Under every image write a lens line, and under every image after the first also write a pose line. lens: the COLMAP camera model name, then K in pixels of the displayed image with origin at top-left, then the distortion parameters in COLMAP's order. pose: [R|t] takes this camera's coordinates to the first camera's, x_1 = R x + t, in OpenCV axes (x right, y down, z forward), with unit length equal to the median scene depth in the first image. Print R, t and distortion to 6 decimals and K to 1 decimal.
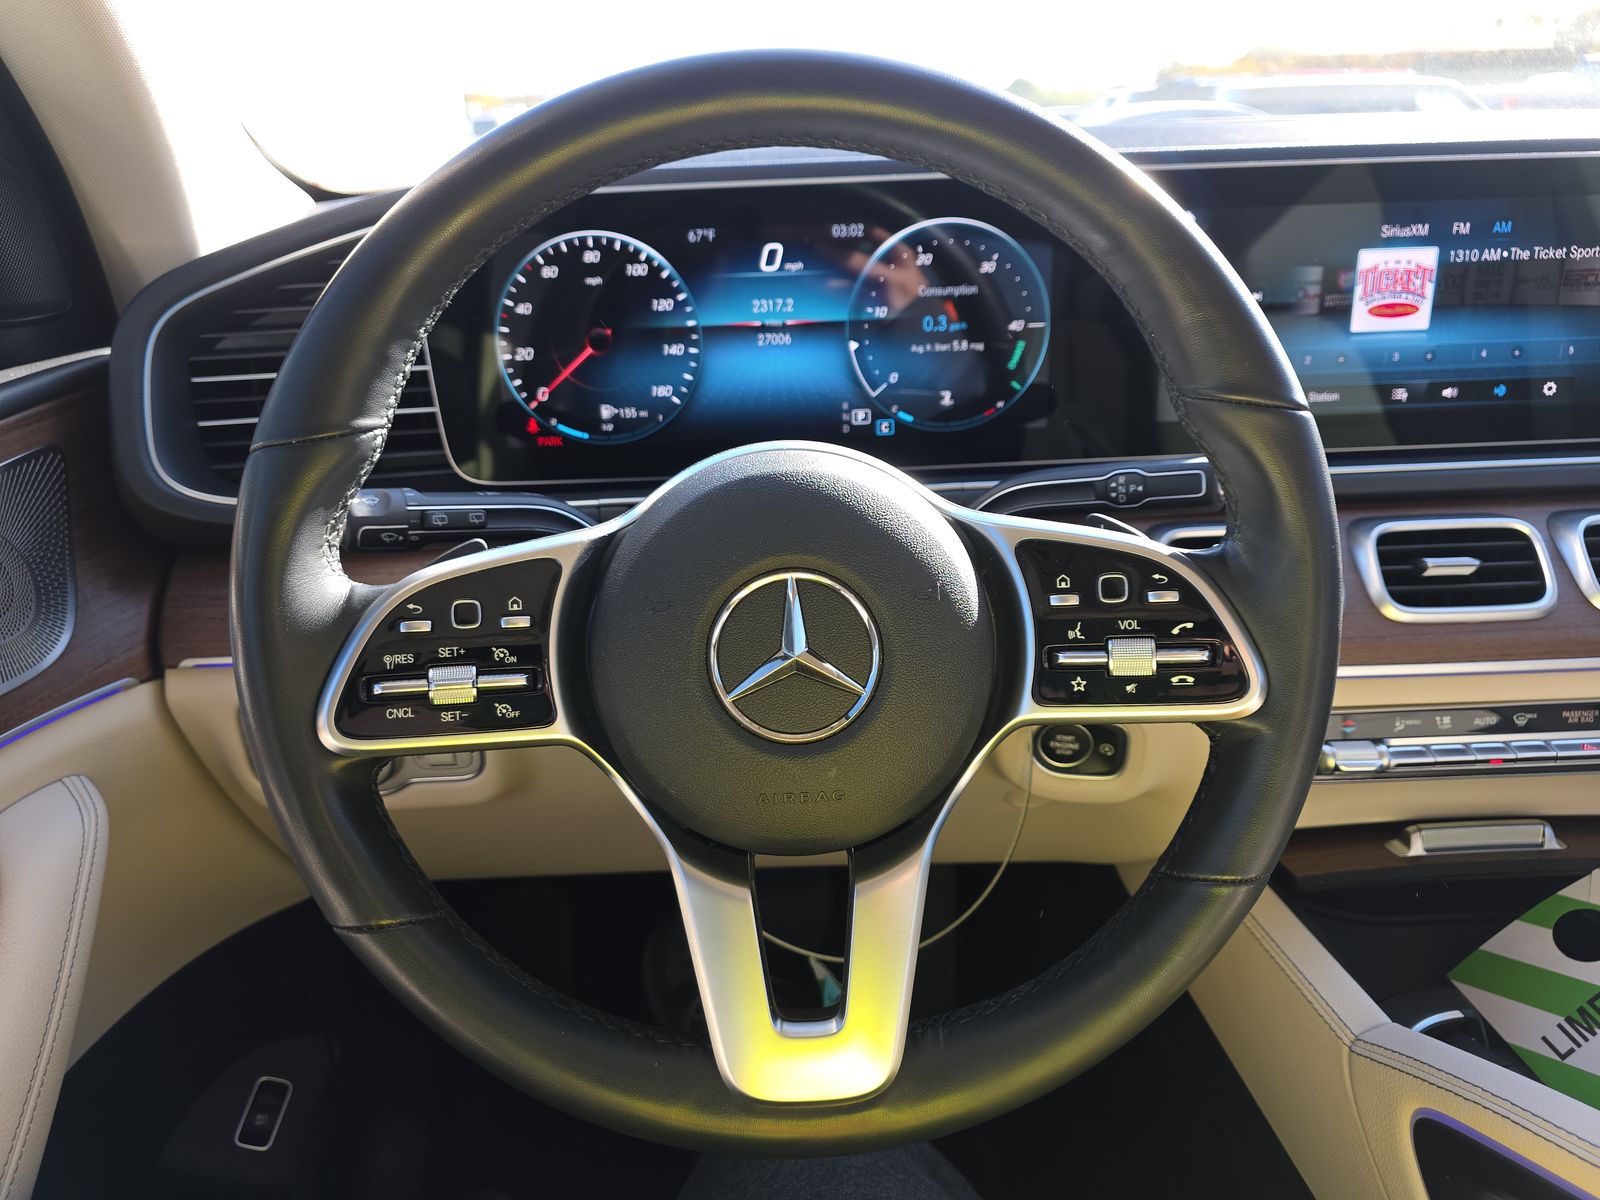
lens RADIAL K [[1065.3, 0, 801.7], [0, 1065.3, 594.9], [0, 0, 1]] dist [-0.001507, -0.016852]
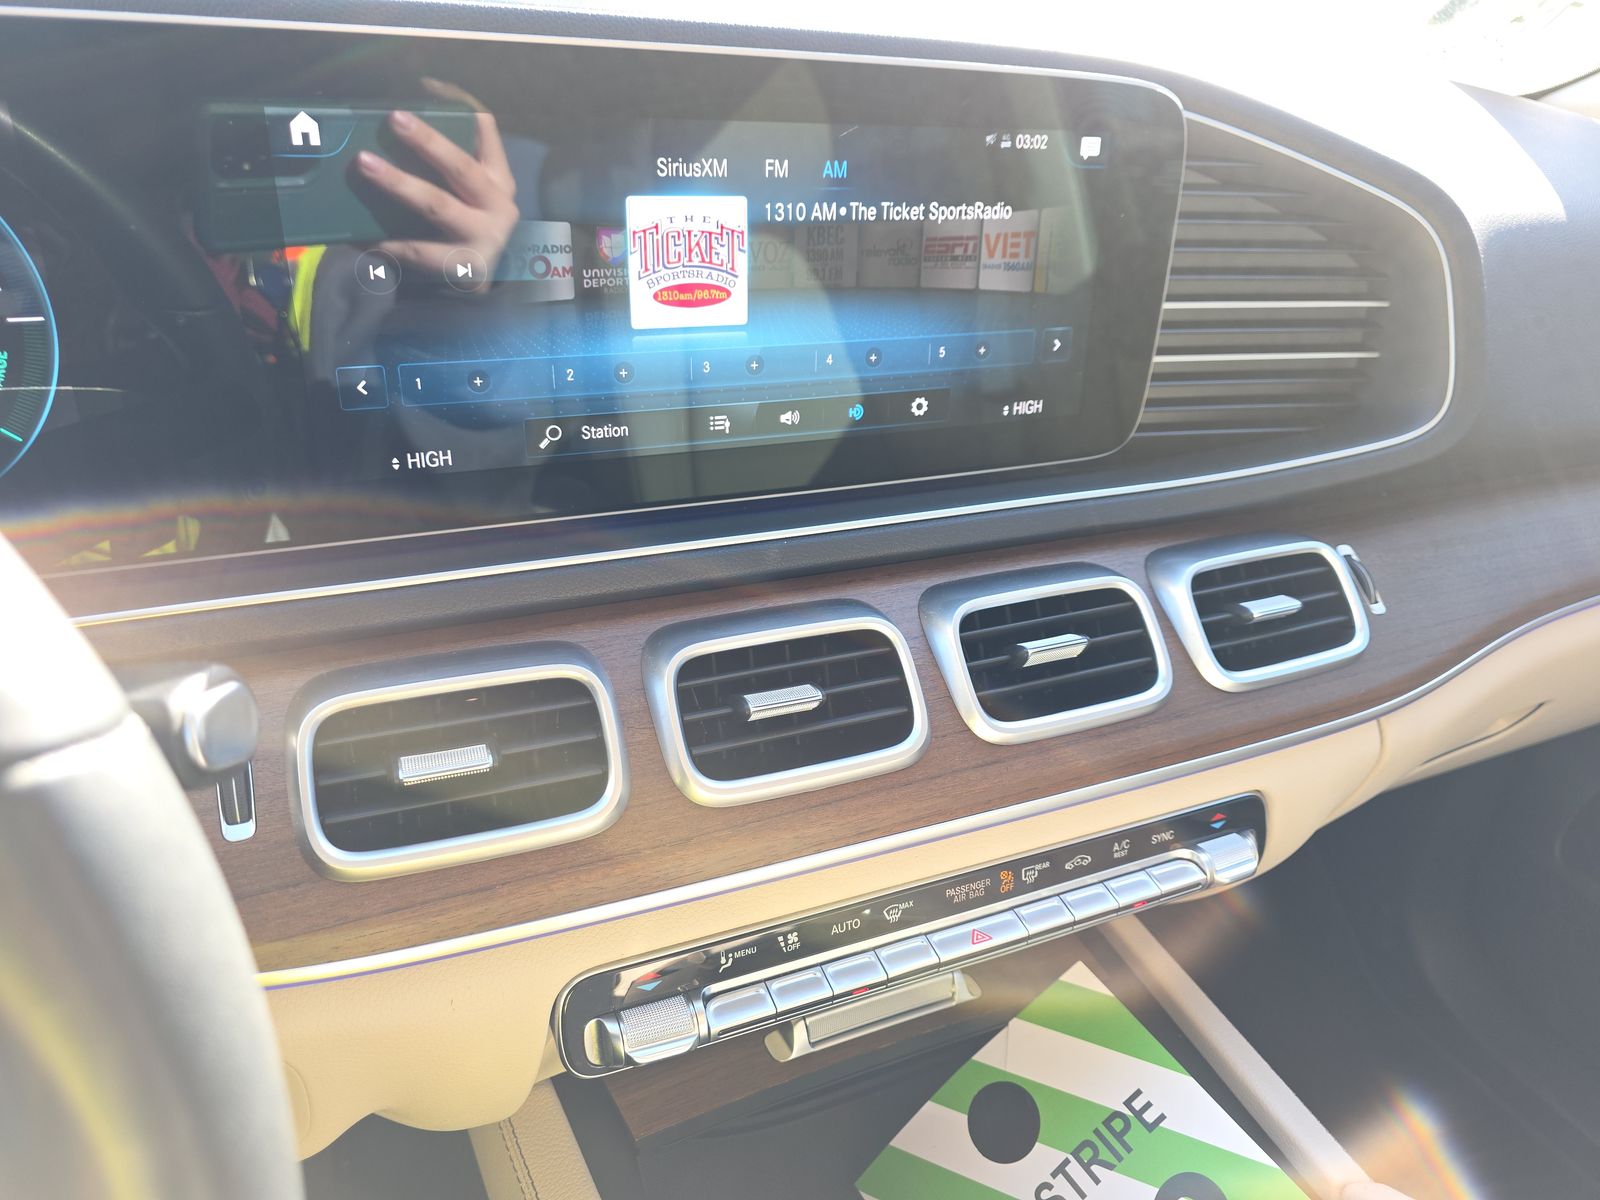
lens RADIAL K [[1065.3, 0, 799.6], [0, 1065.3, 600.3], [0, 0, 1]] dist [-0.001507, -0.016852]
pose [[0.917558, -0.100969, 0.384569, 0.354078], [0.068708, 0.992933, 0.096762, -0.144413], [-0.391621, -0.062361, 0.918011, 0.377844]]
